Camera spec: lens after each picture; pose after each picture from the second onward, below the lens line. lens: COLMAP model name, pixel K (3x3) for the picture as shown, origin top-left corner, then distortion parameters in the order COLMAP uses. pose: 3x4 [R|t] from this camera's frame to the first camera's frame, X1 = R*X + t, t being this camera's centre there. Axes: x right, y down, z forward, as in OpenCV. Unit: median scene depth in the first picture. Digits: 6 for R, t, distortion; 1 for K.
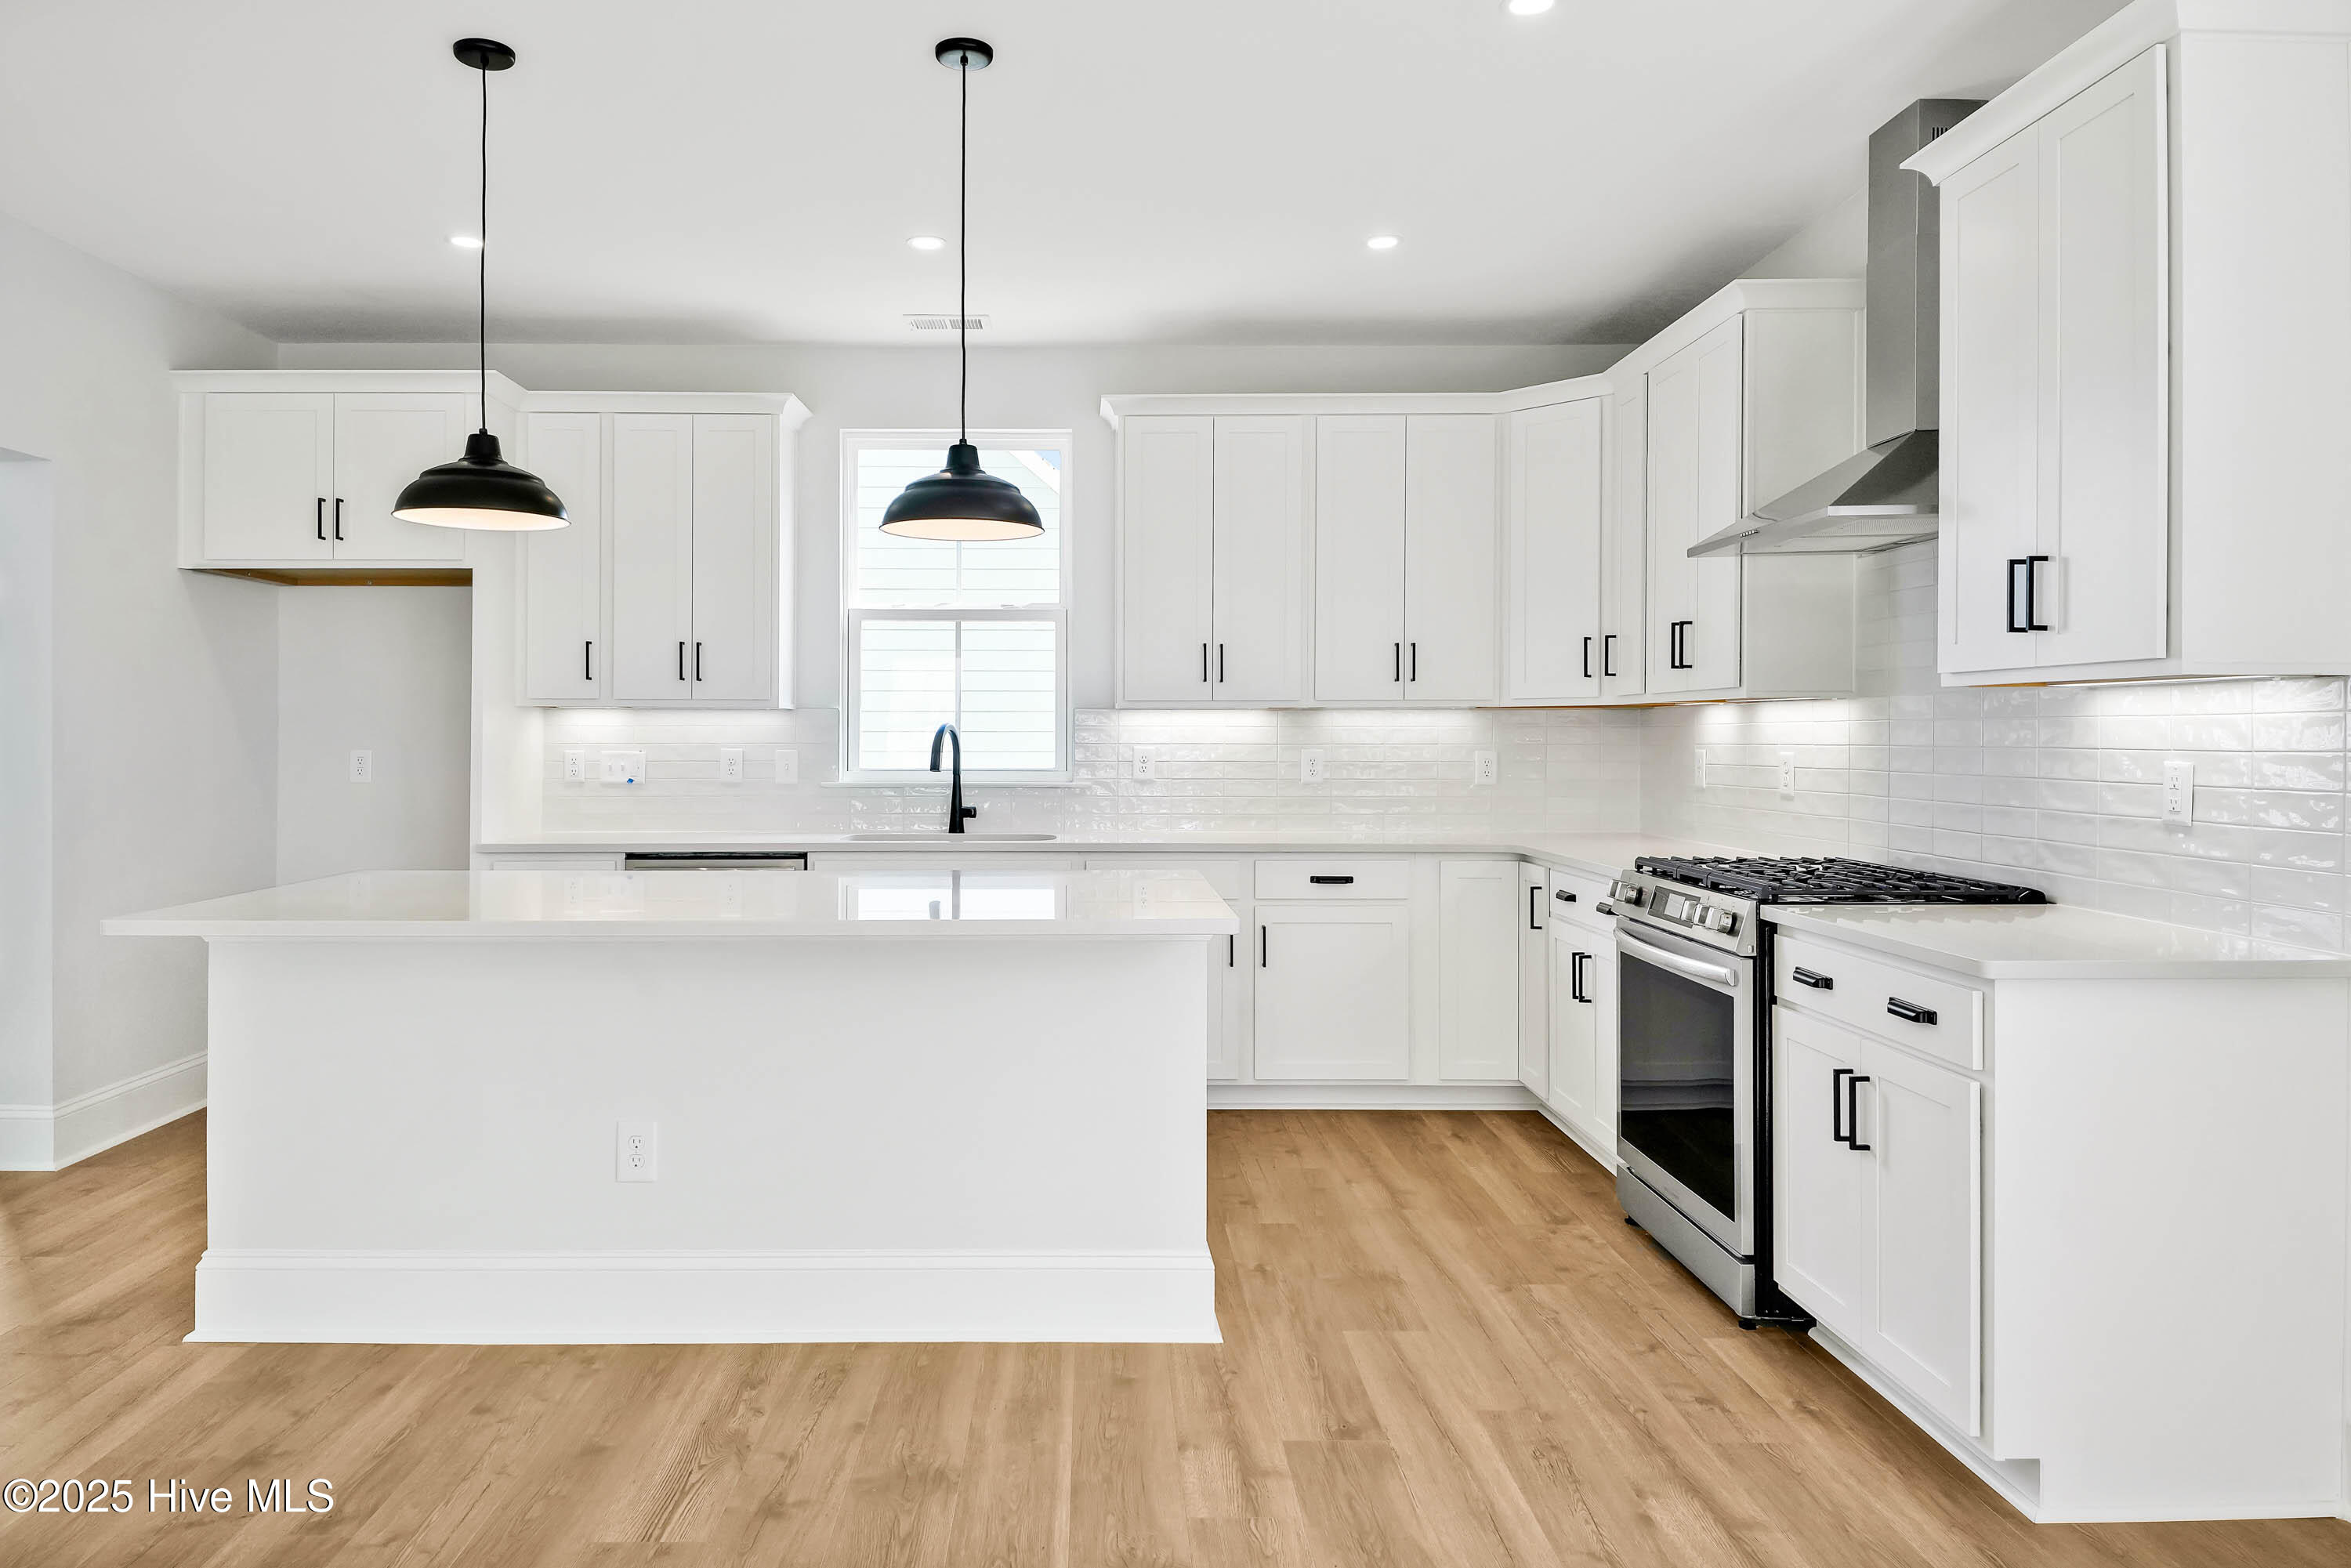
lens RADIAL K [[1489.3, 0, 1093.3], [0, 1489.3, 749.4], [0, 0, 1]] dist [0.007178, -0.000287]
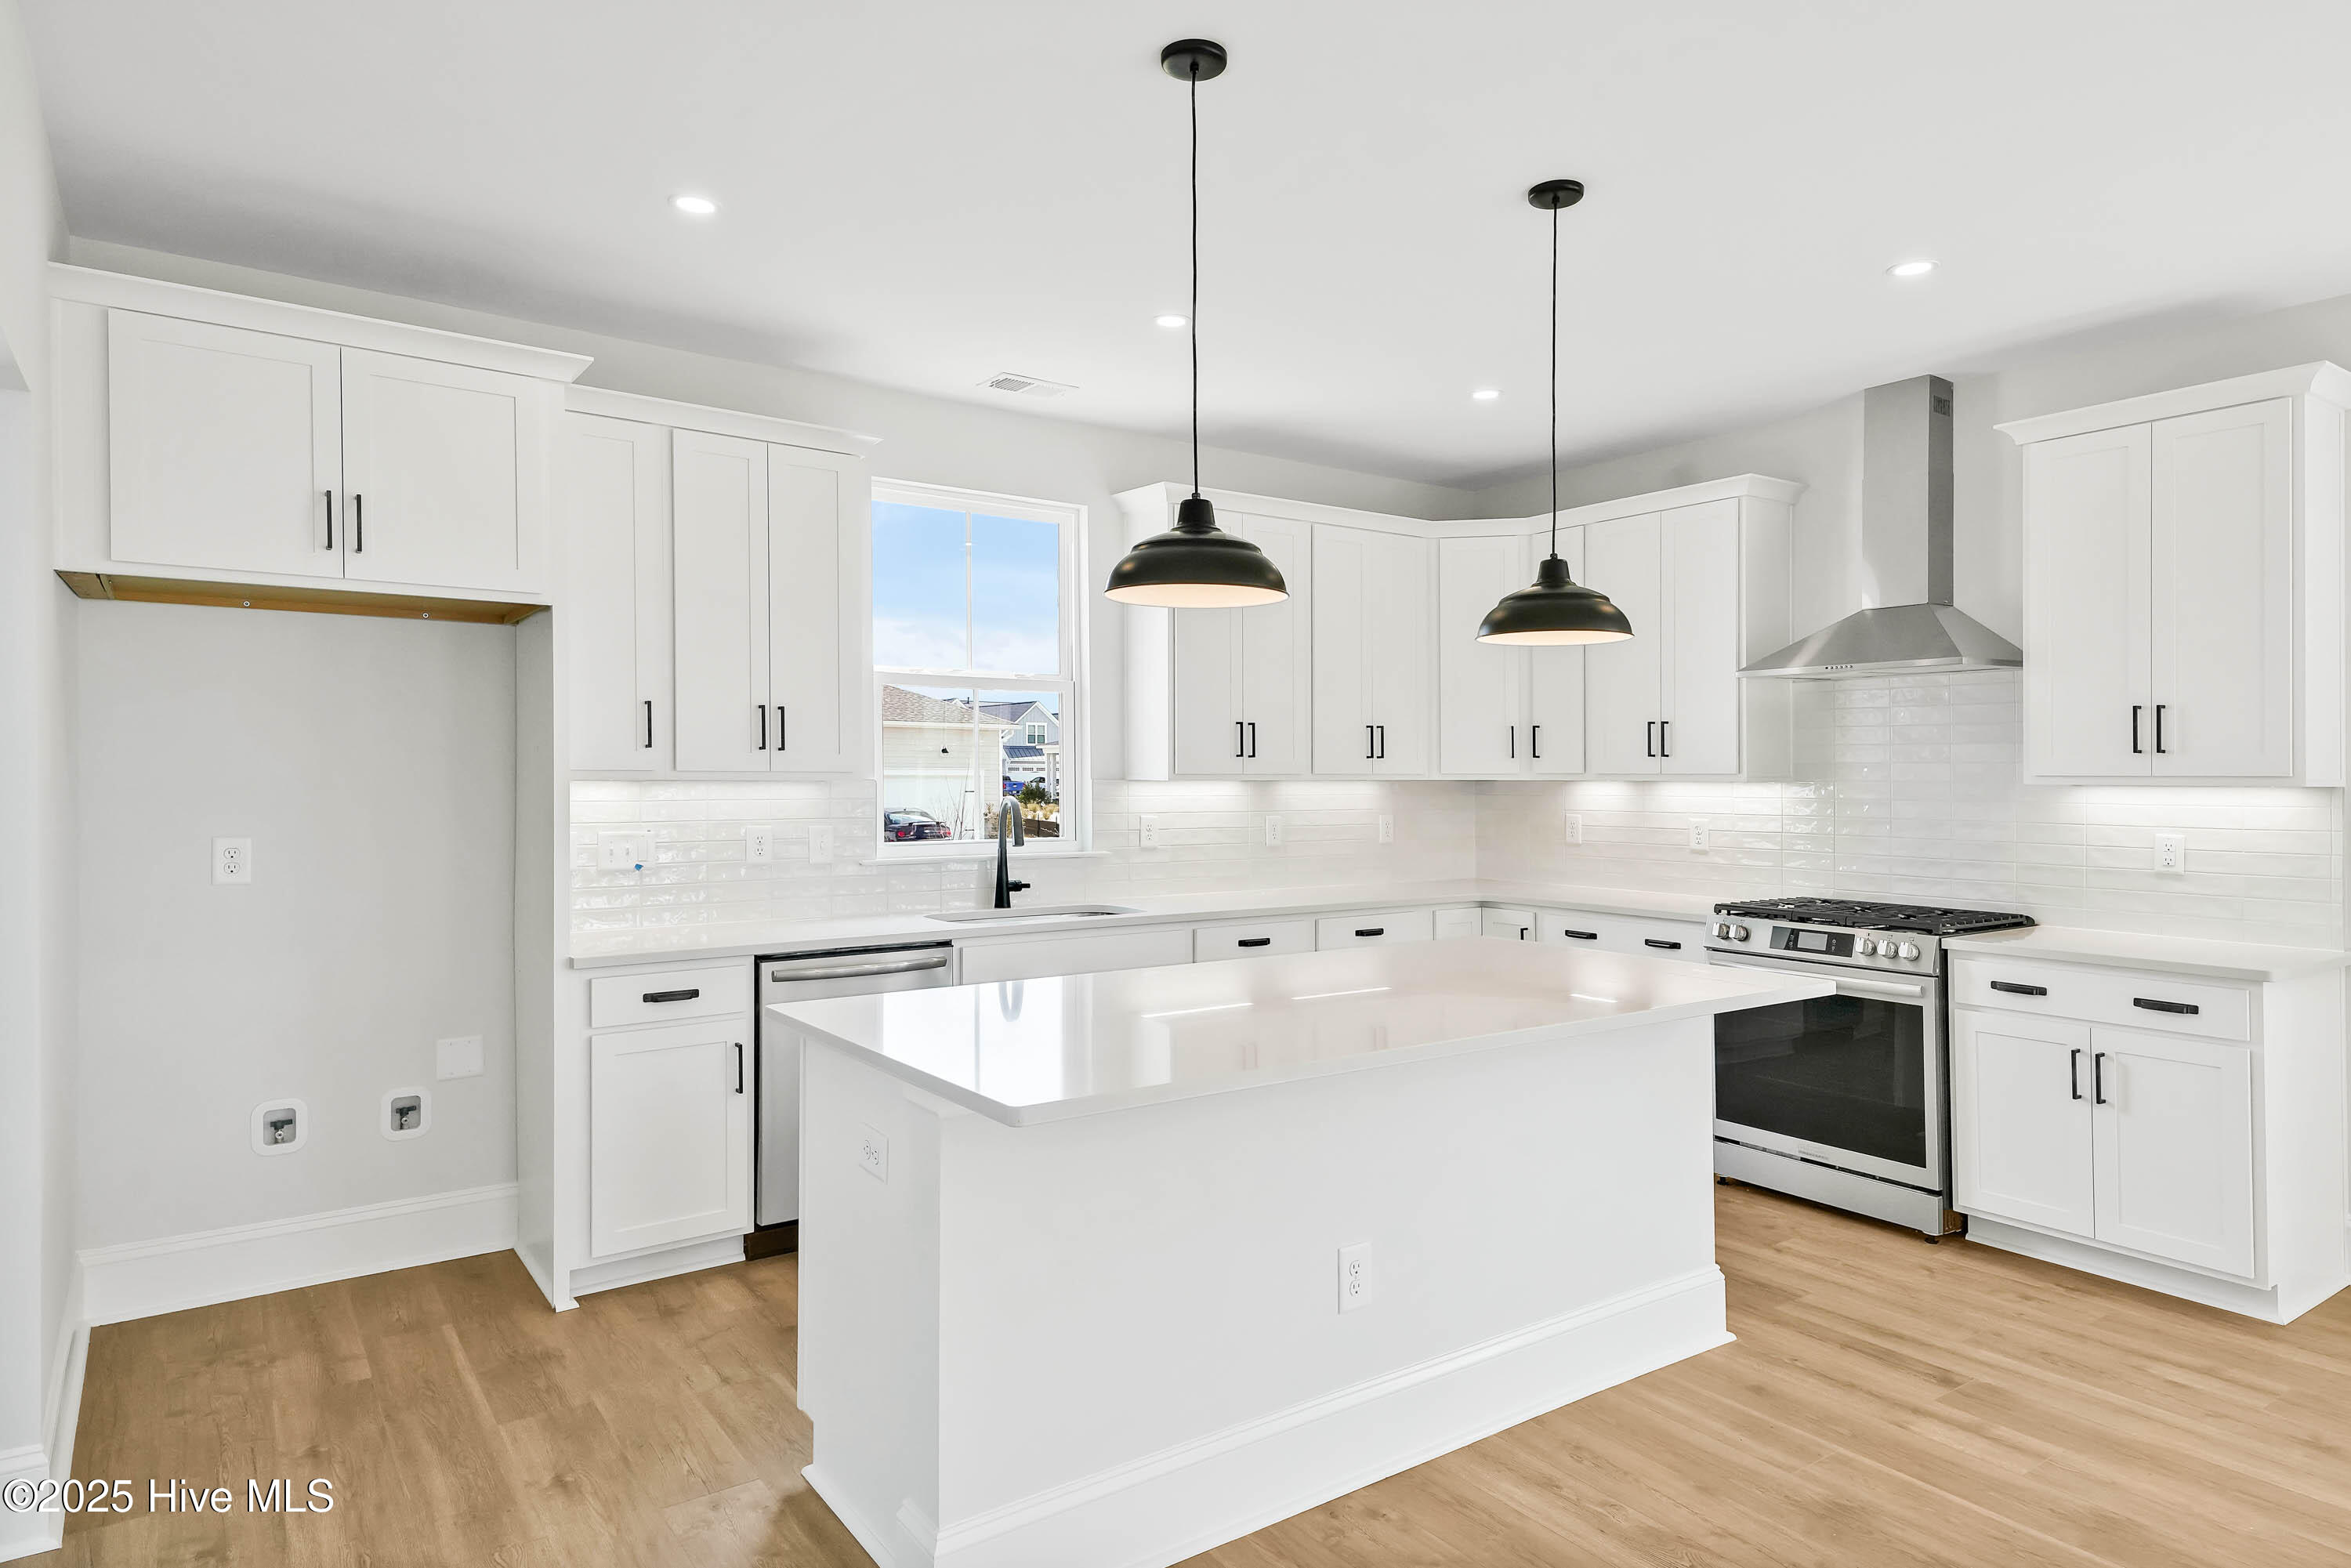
lens RADIAL K [[1358.4, 0, 1186.9], [0, 1358.4, 784.4], [0, 0, 1]] dist [0.058640, -0.030041]
pose [[0.814345, -0.001990, 0.580377, -0.566481], [0.002183, 0.999998, 0.000366, -0.027530], [-0.580377, 0.000969, 0.814348, 0.225849]]
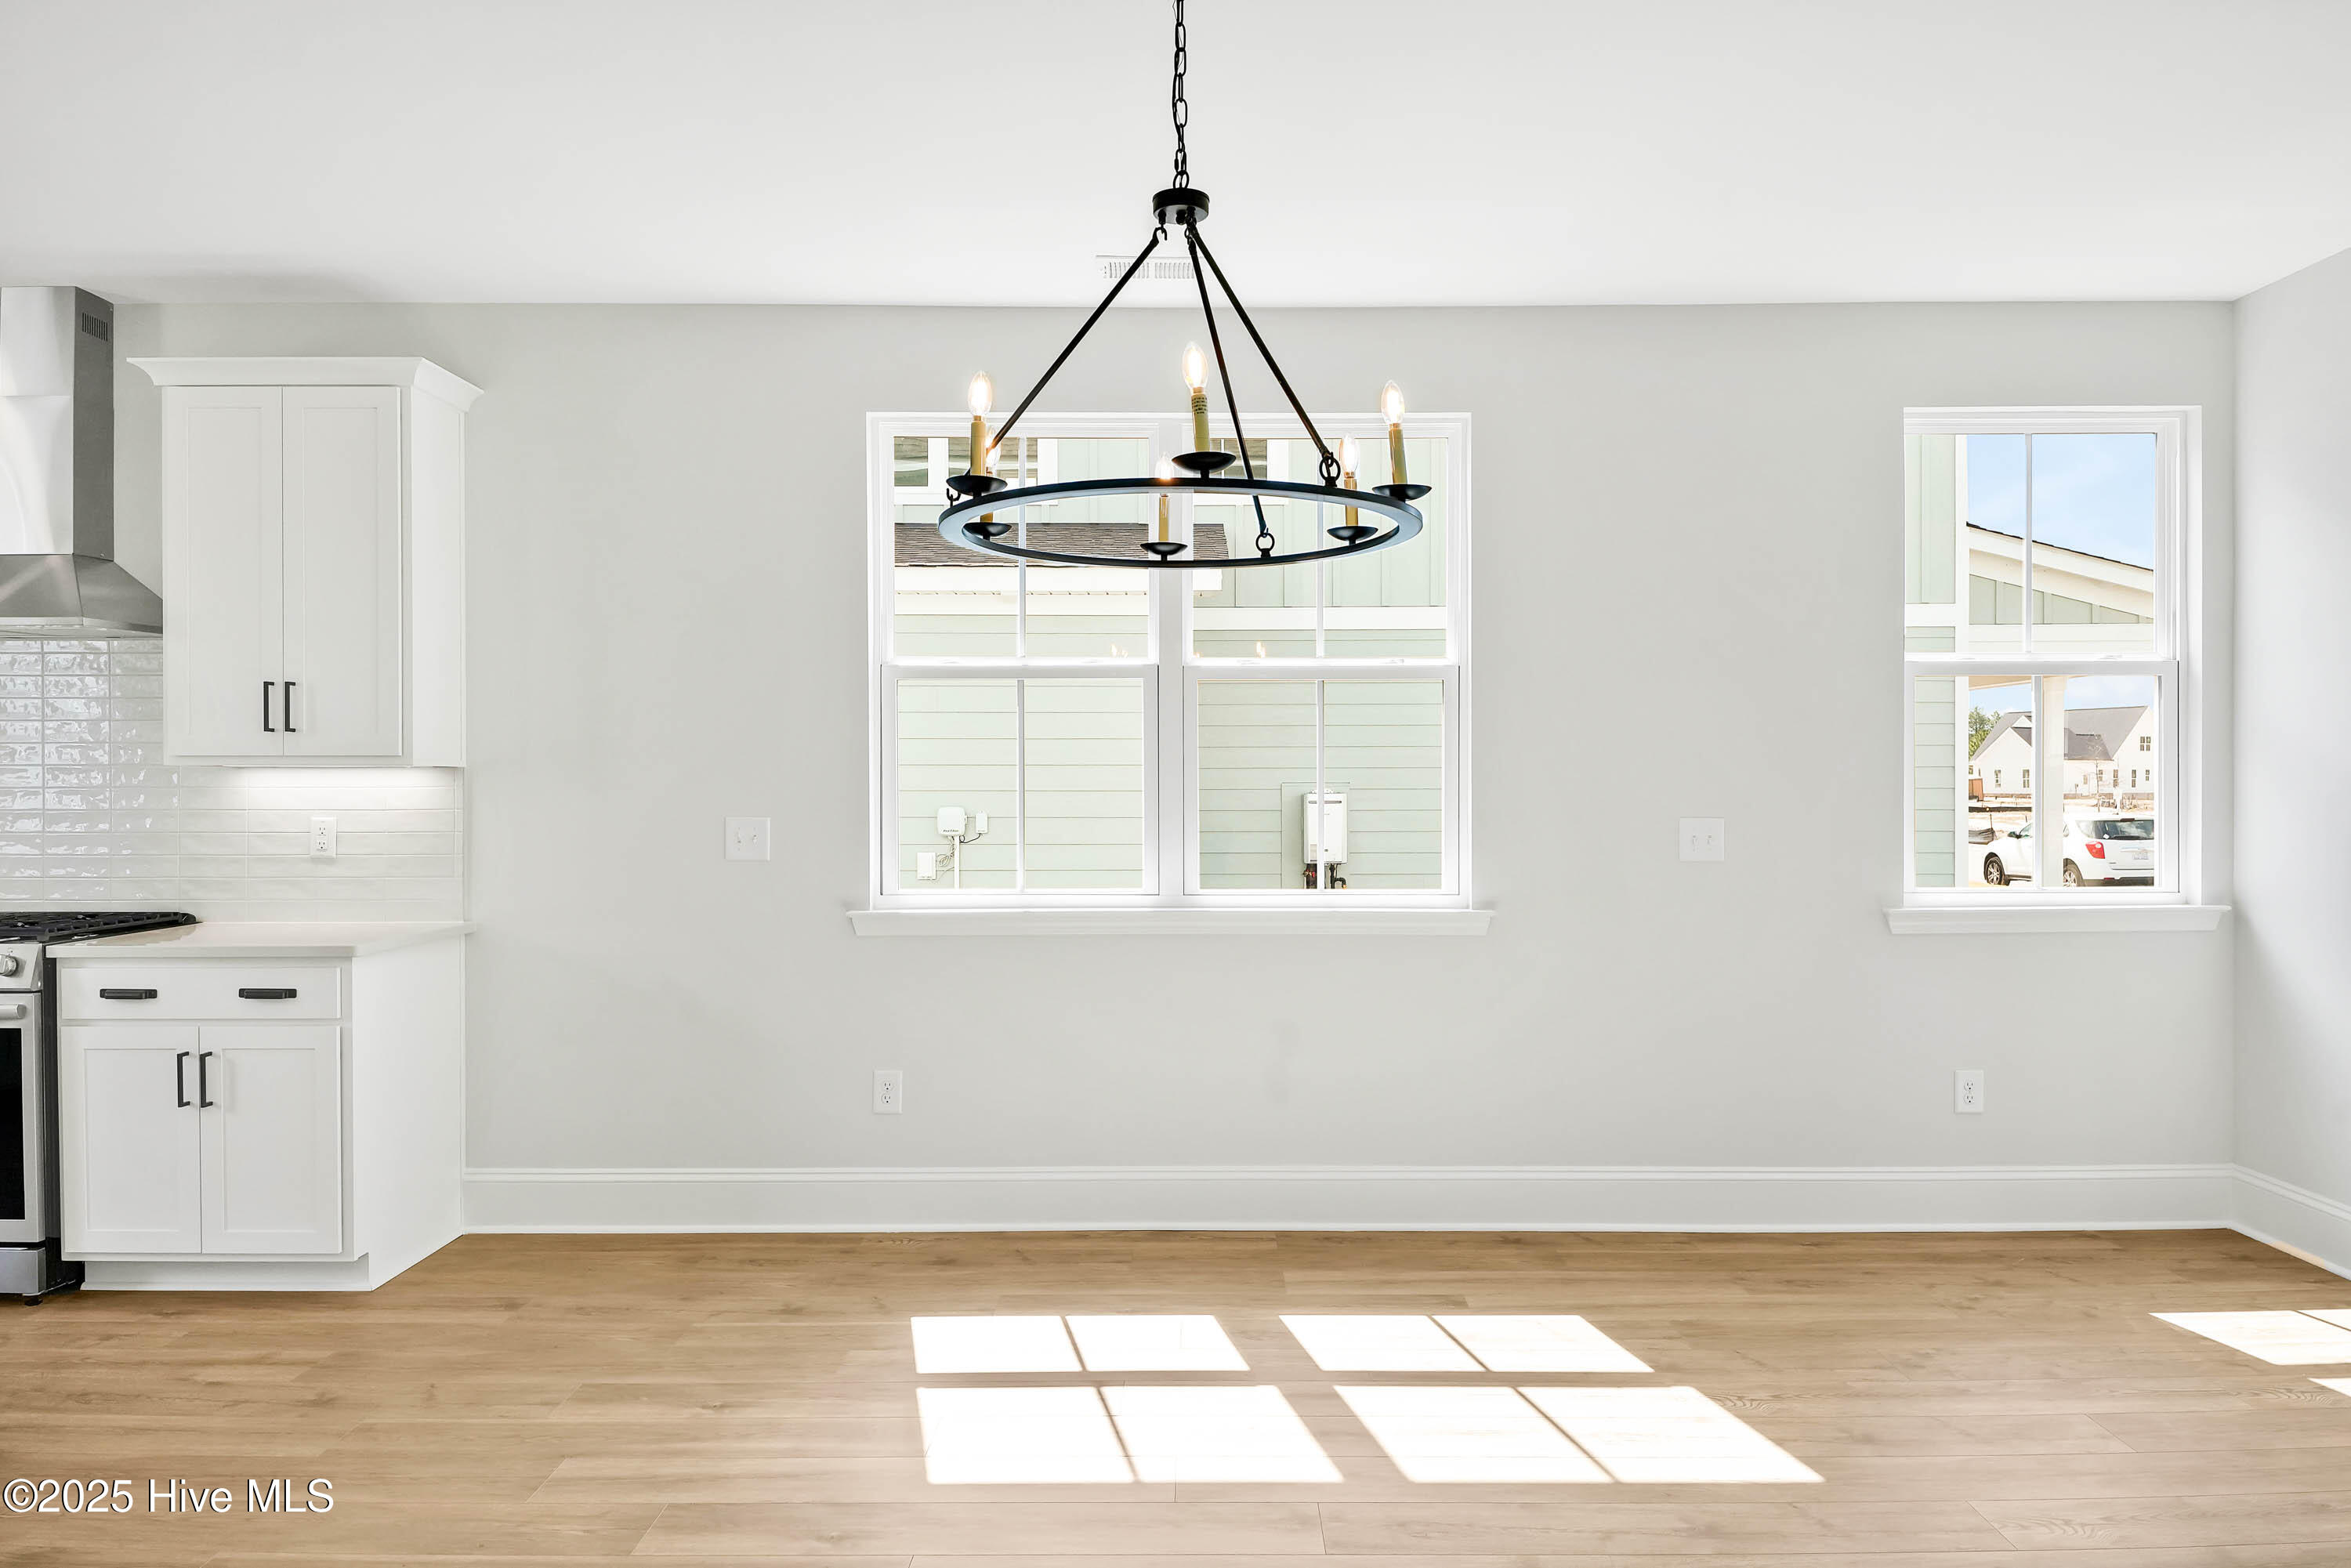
lens RADIAL K [[1524.8, 0, 1218.4], [0, 1524.8, 793.3], [0, 0, 1]] dist [0.038763, -0.055469]
pose [[-0.005864, -0.008970, 0.999943, -0.498797], [0.011505, 0.999893, 0.009037, -0.011692], [-0.999917, 0.011557, -0.005760, 0.042911]]
